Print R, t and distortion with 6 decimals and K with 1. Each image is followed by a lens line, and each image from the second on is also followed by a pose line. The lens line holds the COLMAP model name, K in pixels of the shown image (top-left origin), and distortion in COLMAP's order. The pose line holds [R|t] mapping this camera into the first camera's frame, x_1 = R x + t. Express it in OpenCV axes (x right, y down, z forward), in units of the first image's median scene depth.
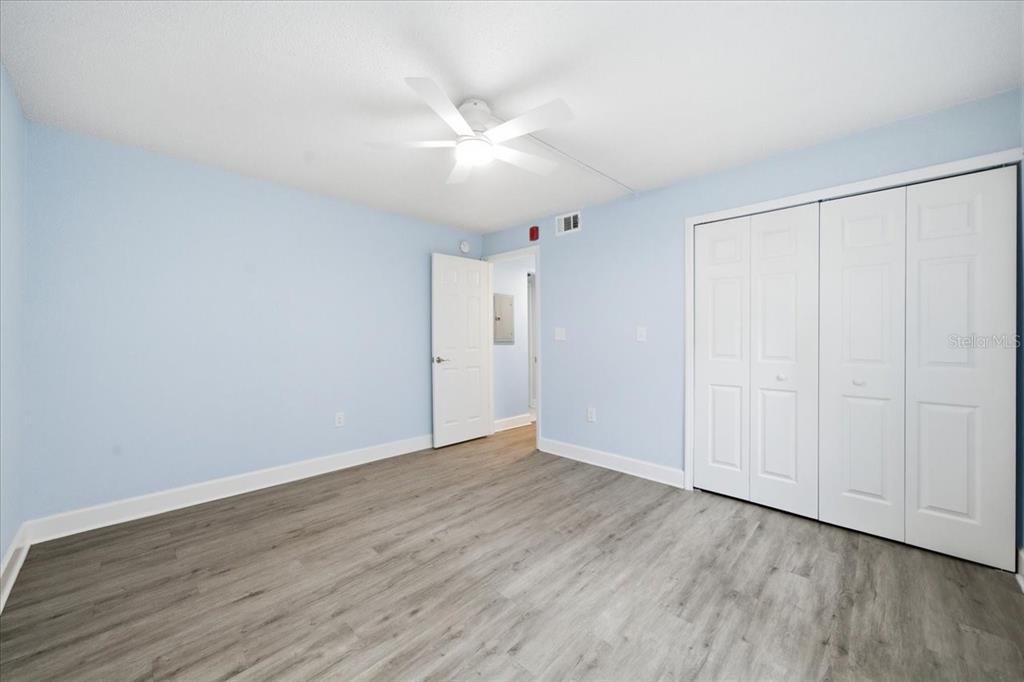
lens RADIAL K [[416.1, 0, 508.6], [0, 416.1, 341.5], [0, 0, 1]] dist [0.000360, 0.000383]
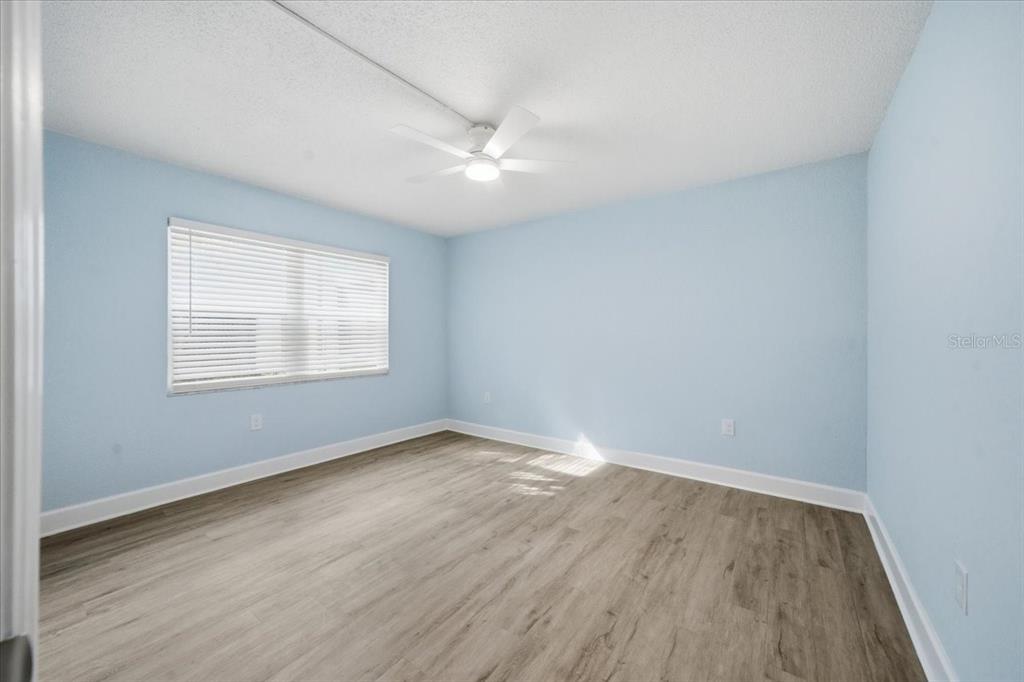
lens RADIAL K [[416.1, 0, 508.6], [0, 416.1, 341.5], [0, 0, 1]] dist [0.000360, 0.000383]
pose [[-0.991823, 0.001282, -0.127618, -0.009252], [-0.001633, 0.999740, 0.022738, -0.021196], [0.127614, 0.022760, -0.991563, 1.980121]]
